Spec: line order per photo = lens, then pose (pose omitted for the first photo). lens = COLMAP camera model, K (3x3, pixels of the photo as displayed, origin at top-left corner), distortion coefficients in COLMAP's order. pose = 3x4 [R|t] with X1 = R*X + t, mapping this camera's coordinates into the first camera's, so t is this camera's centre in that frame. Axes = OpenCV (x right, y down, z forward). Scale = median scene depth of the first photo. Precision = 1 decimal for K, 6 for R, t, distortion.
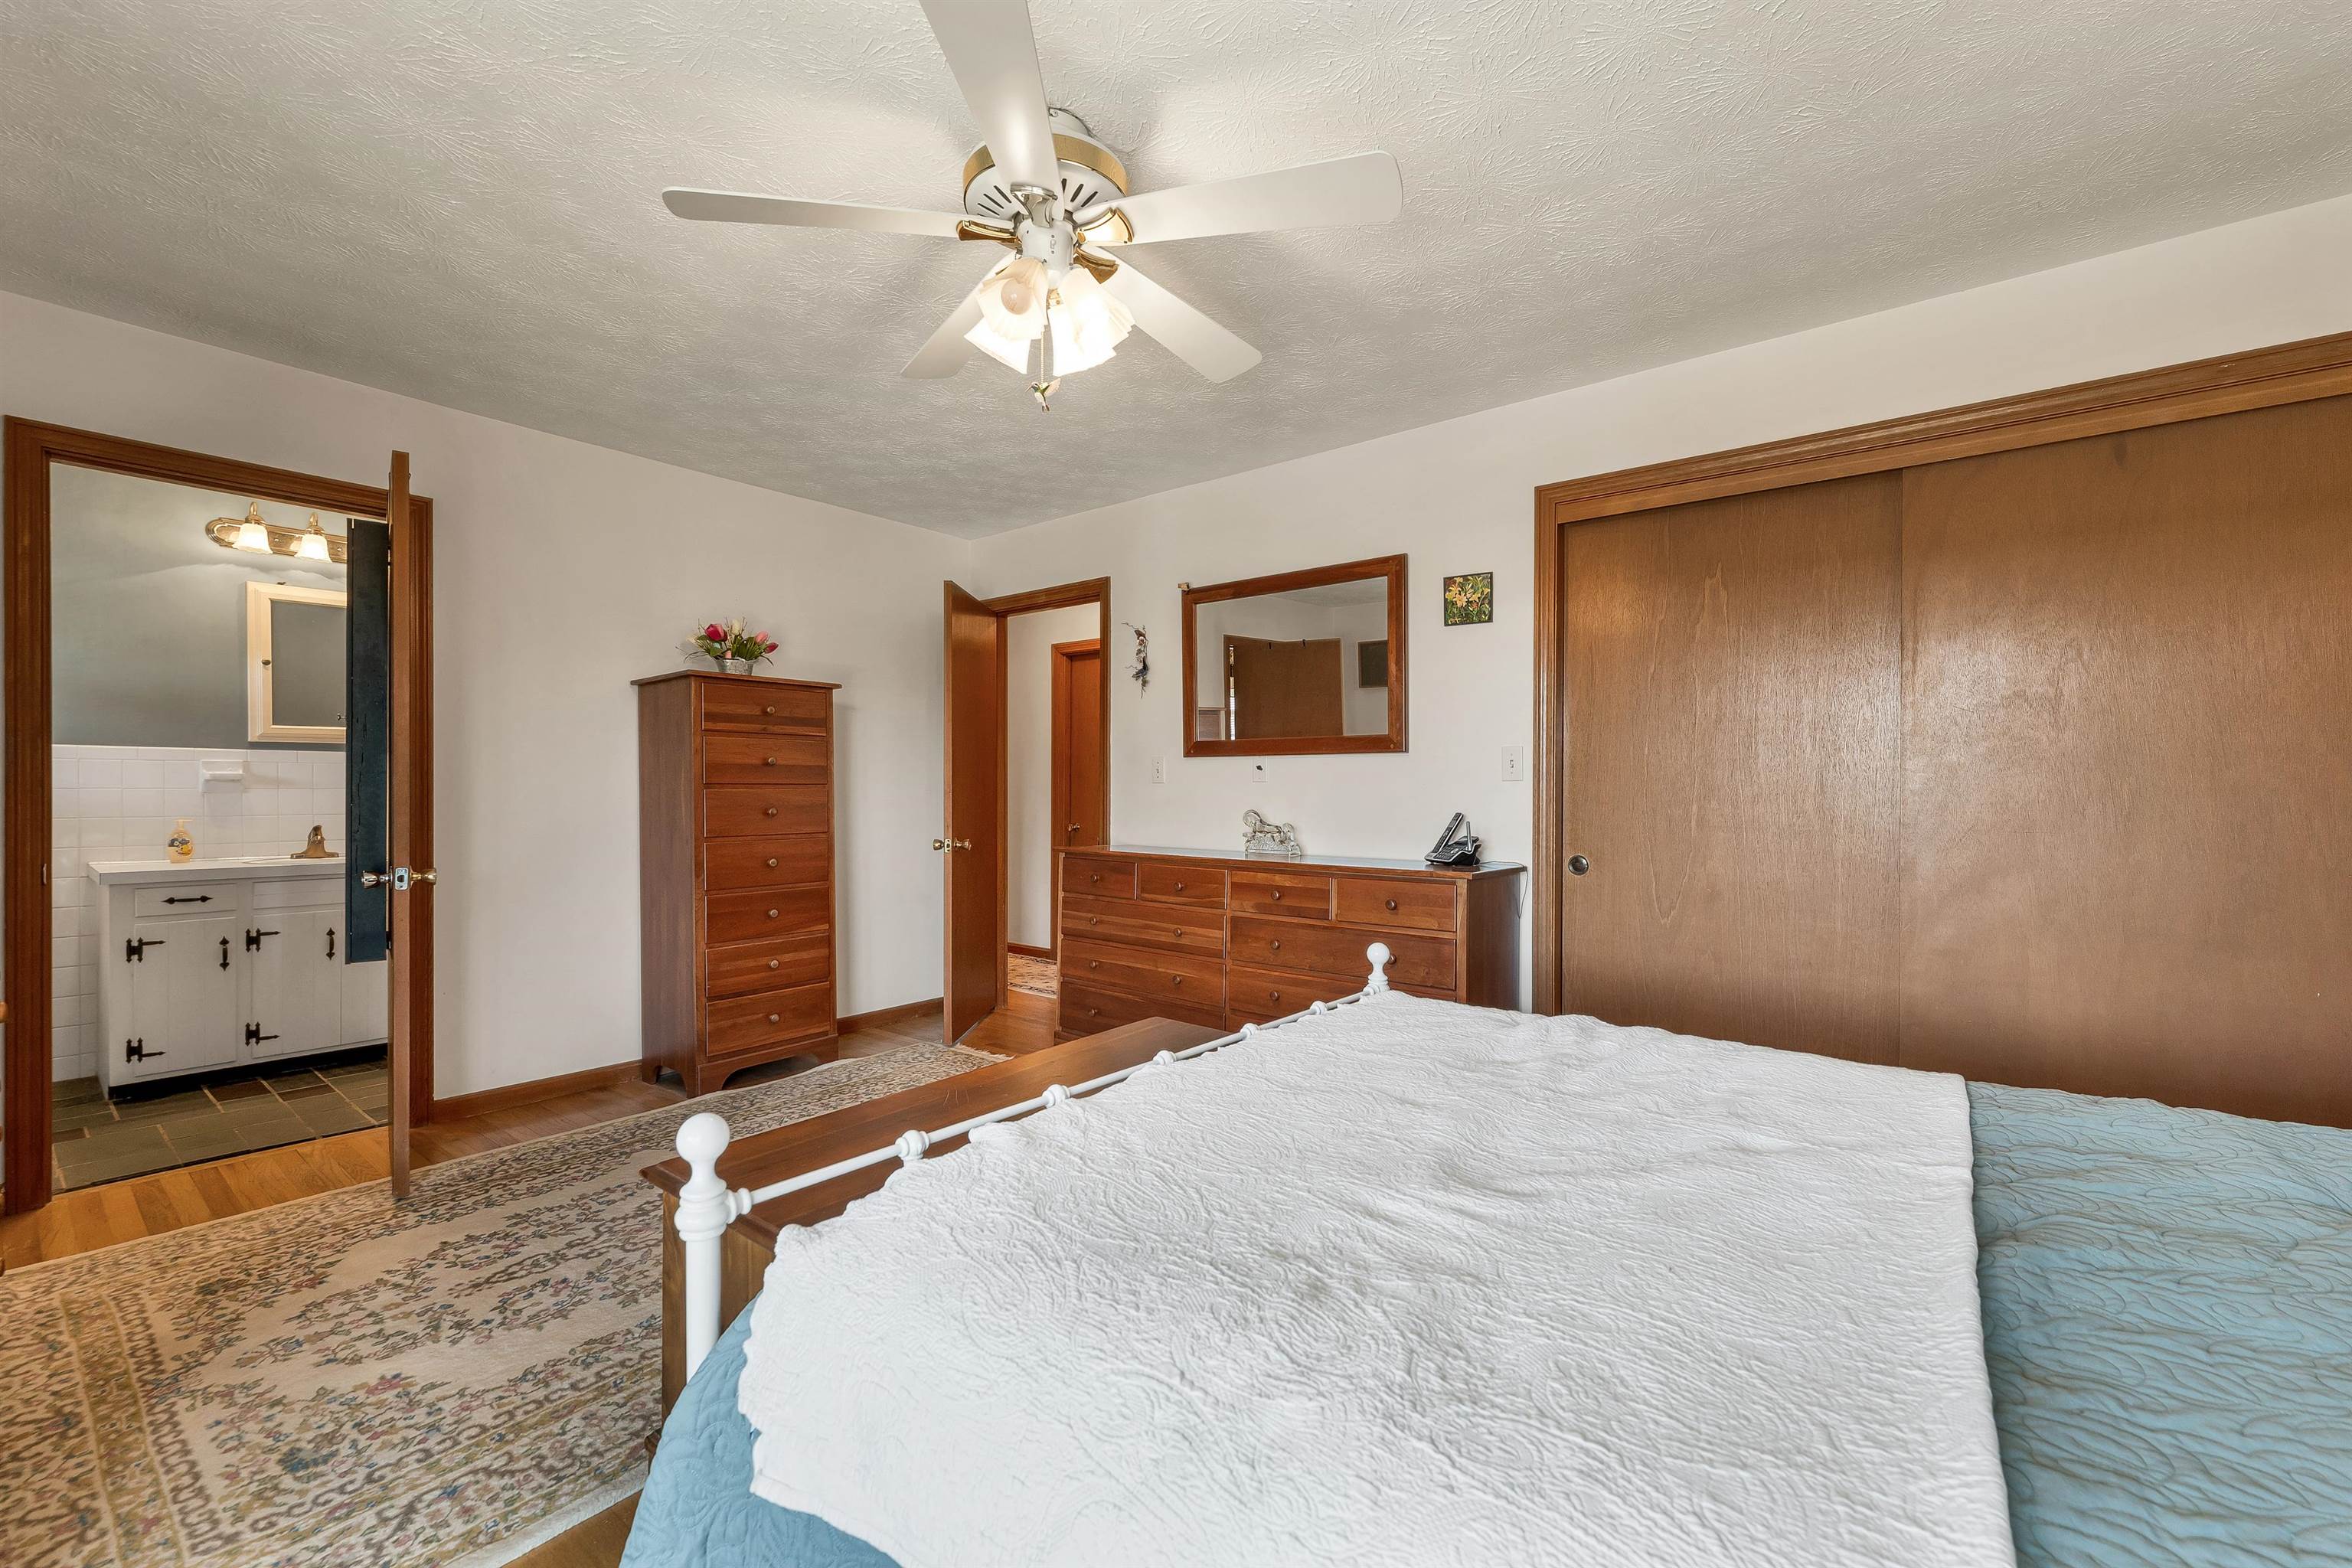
lens RADIAL K [[982.8, 0, 1174.8], [0, 982.8, 785.2], [0, 0, 1]] dist [0.002012, -0.000017]
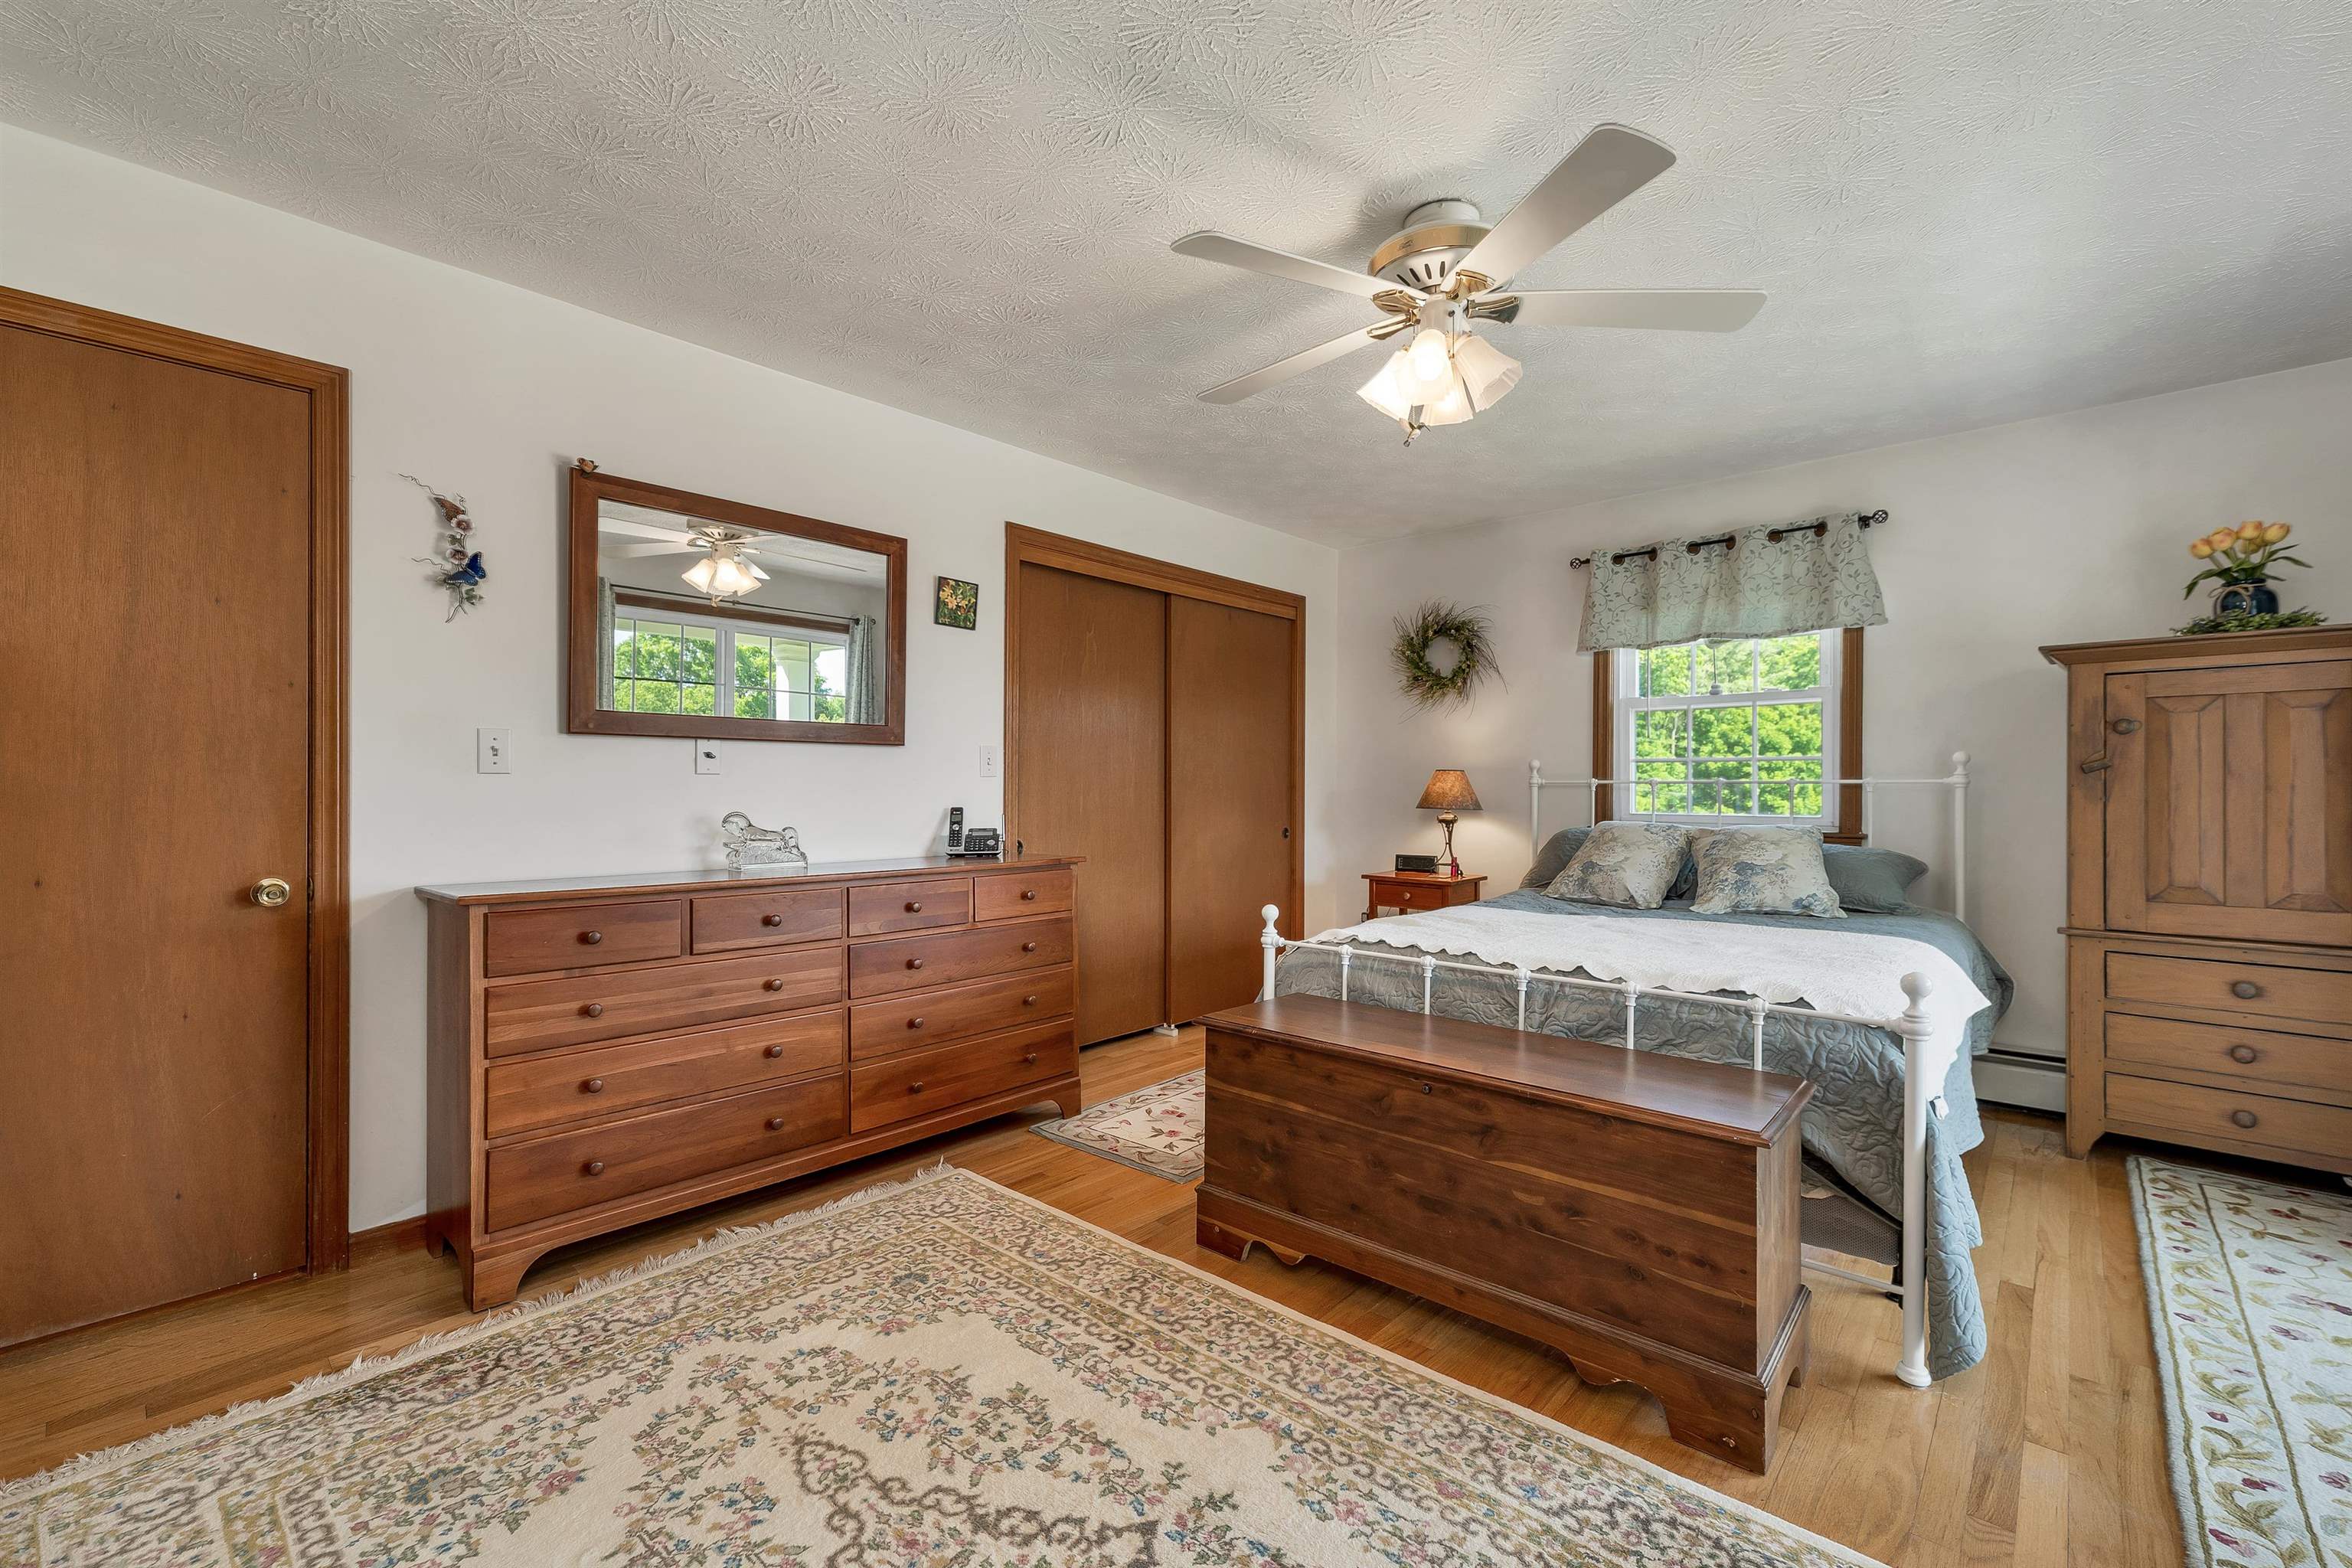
lens RADIAL K [[982.8, 0, 1179.3], [0, 982.8, 784.2], [0, 0, 1]] dist [0.002012, -0.000017]
pose [[0.057169, -0.000511, 0.998364, -0.742021], [-0.010082, 0.999949, 0.001089, -0.000612], [-0.998314, -0.010128, 0.057160, 0.712979]]
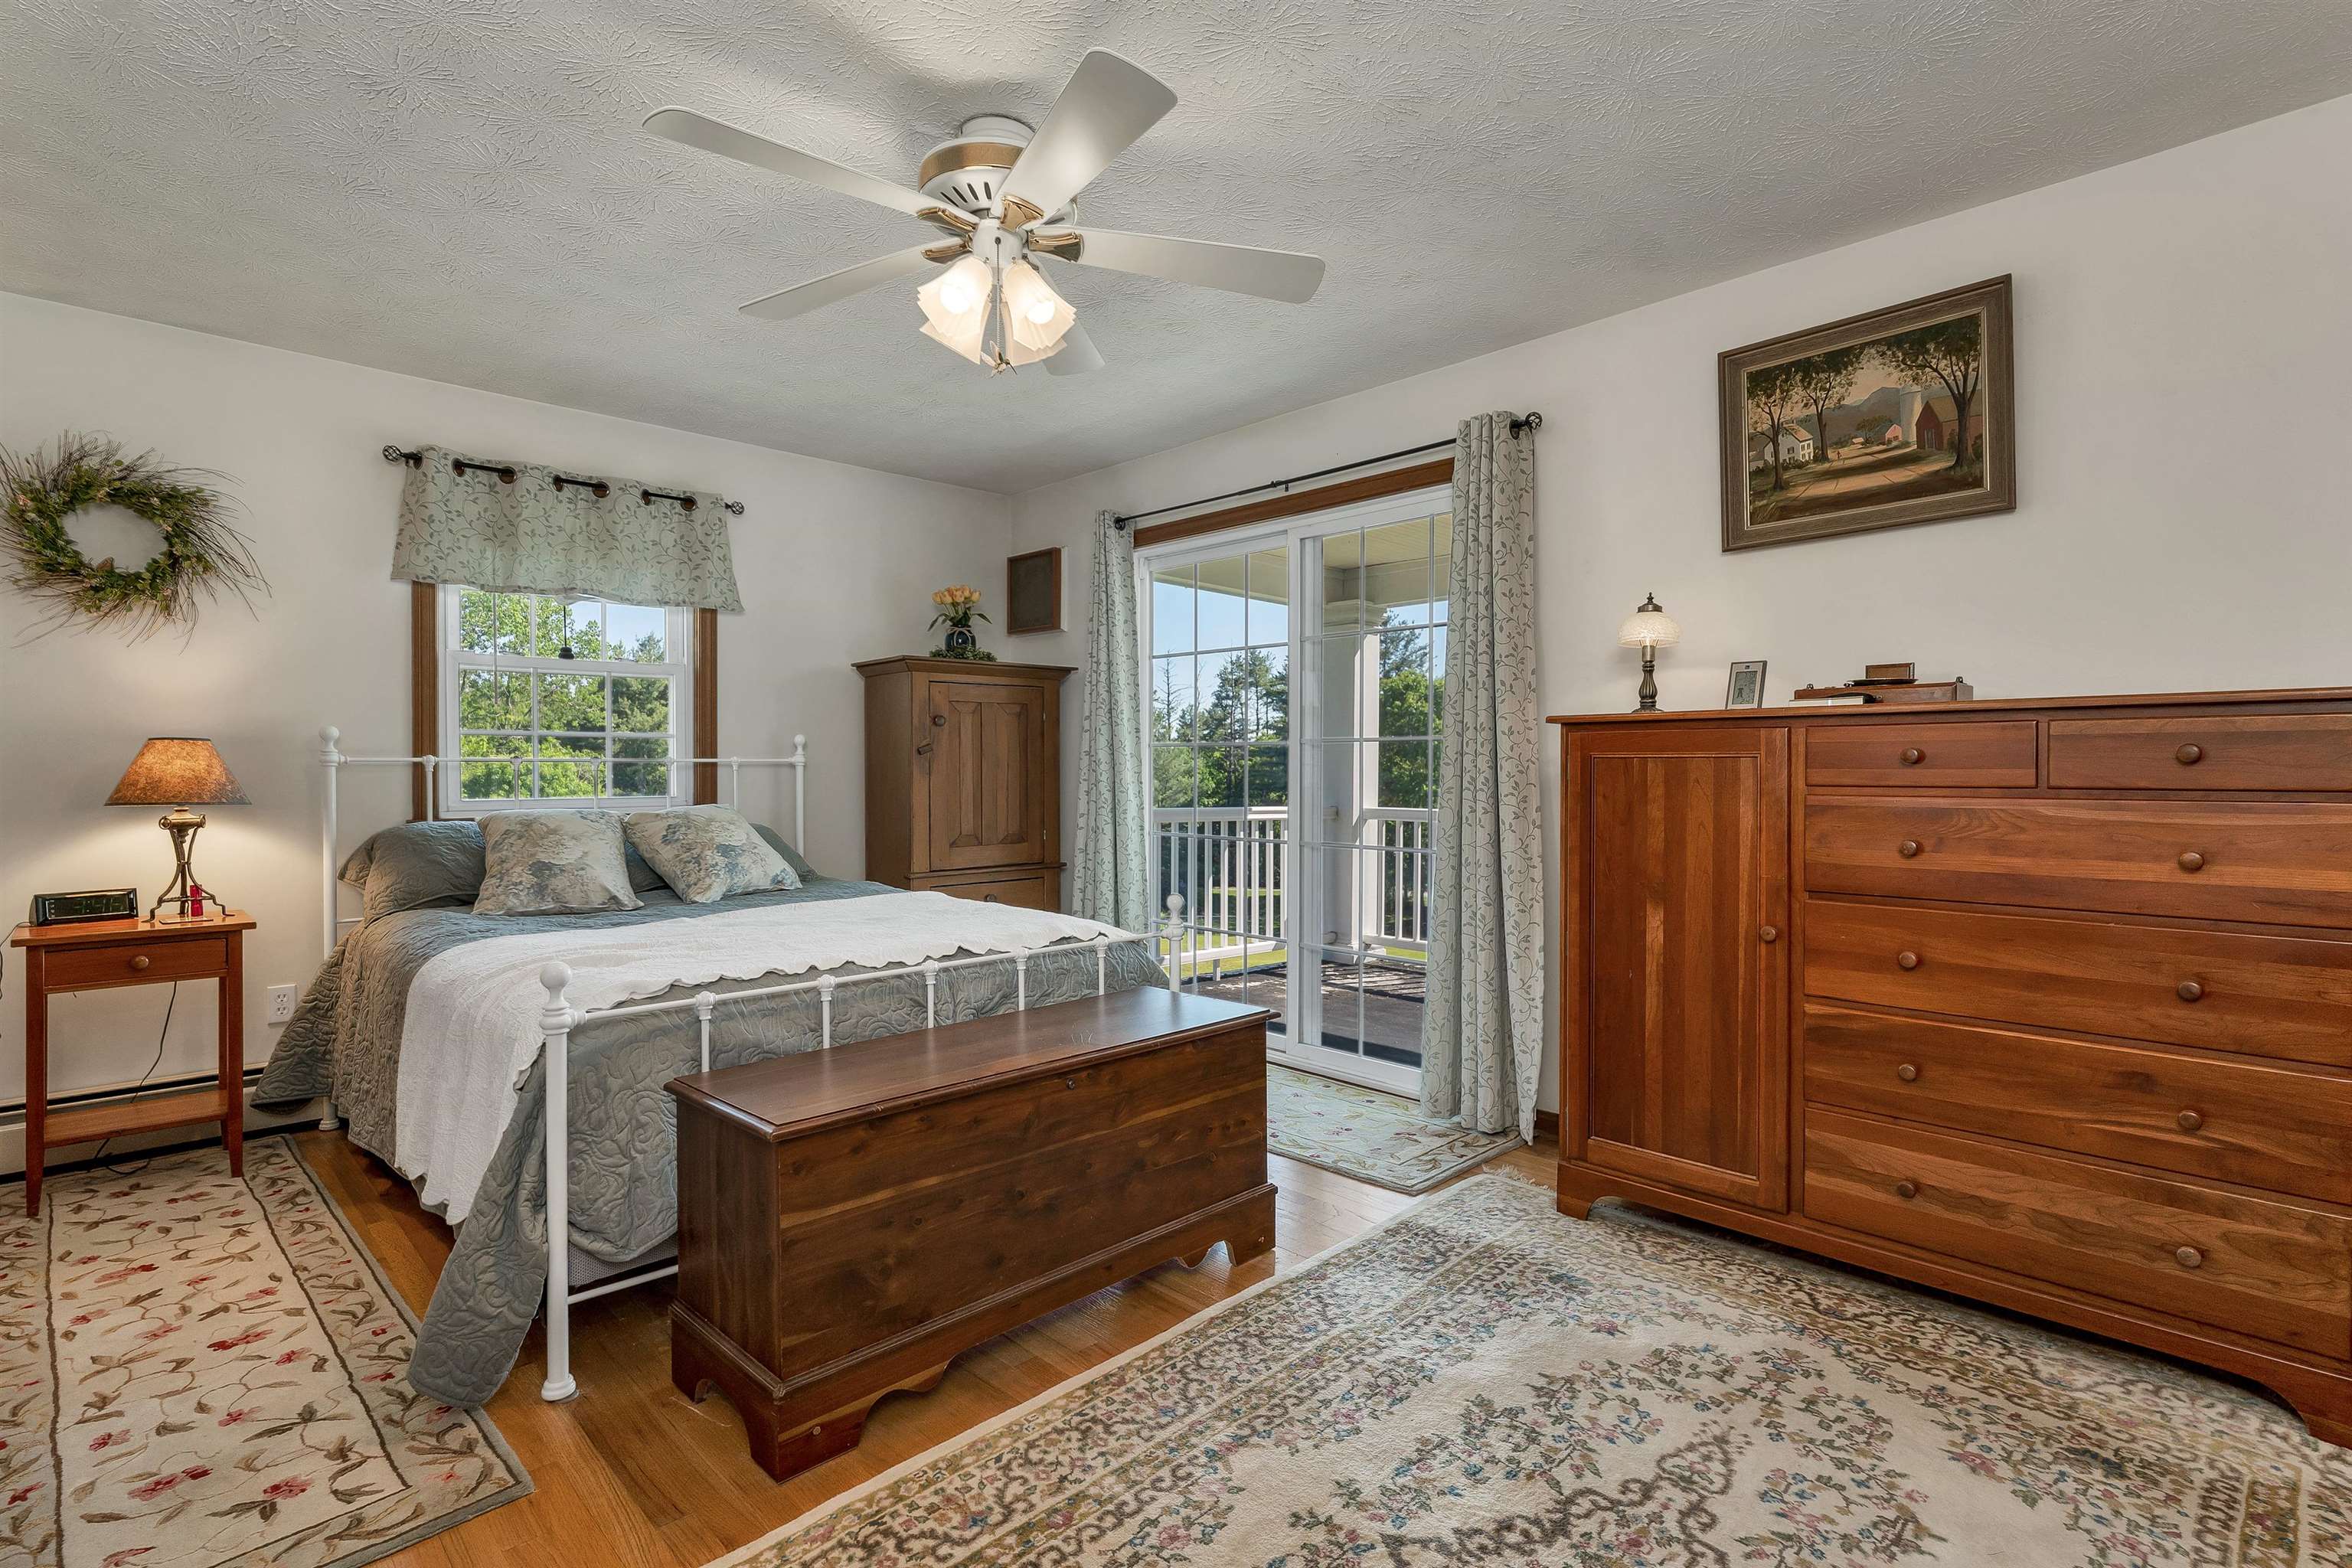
lens RADIAL K [[1105.7, 0, 1181.3], [0, 1105.7, 784.0], [0, 0, 1]] dist [0.005381, -0.000397]
pose [[-0.992594, -0.003332, 0.121433, -0.266648], [-0.002418, 0.999968, 0.007678, 0.005884], [-0.121455, 0.007327, -0.992570, 1.231445]]
